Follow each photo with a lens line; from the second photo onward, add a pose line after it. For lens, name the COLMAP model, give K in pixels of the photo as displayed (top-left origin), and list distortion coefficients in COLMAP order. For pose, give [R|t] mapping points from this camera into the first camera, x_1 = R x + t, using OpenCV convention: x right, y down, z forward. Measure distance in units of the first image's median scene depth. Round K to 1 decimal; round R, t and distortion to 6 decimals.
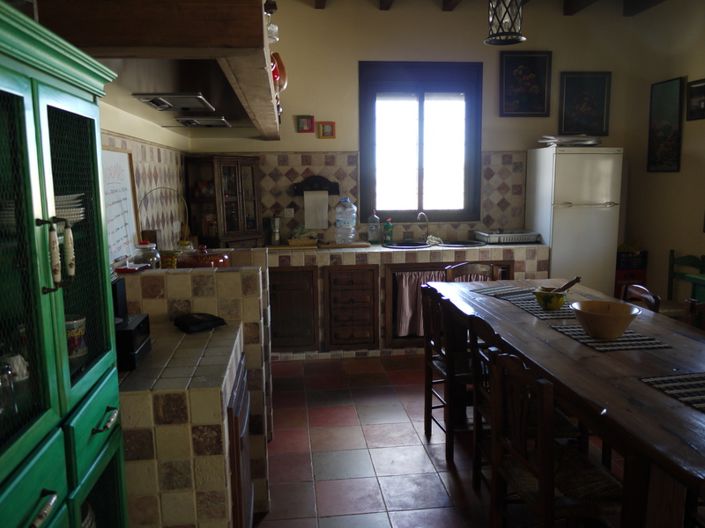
lens RADIAL K [[585.1, 0, 352.0], [0, 585.1, 264.2], [0, 0, 1]] dist [0.004545, -0.014794]
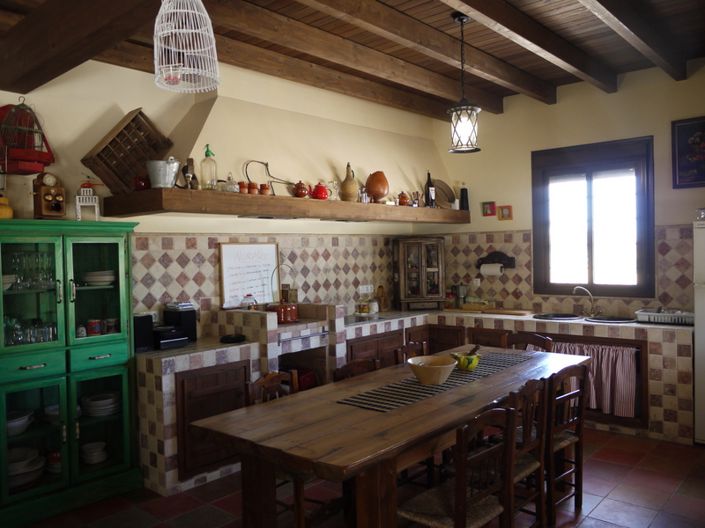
lens RADIAL K [[585.1, 0, 353.0], [0, 585.1, 264.2], [0, 0, 1]] dist [0.004545, -0.014794]
pose [[0.674028, 0.013385, -0.738585, 0.608899], [-0.093525, 0.993336, -0.067348, -0.020174], [0.732762, 0.114471, 0.670788, 0.007085]]
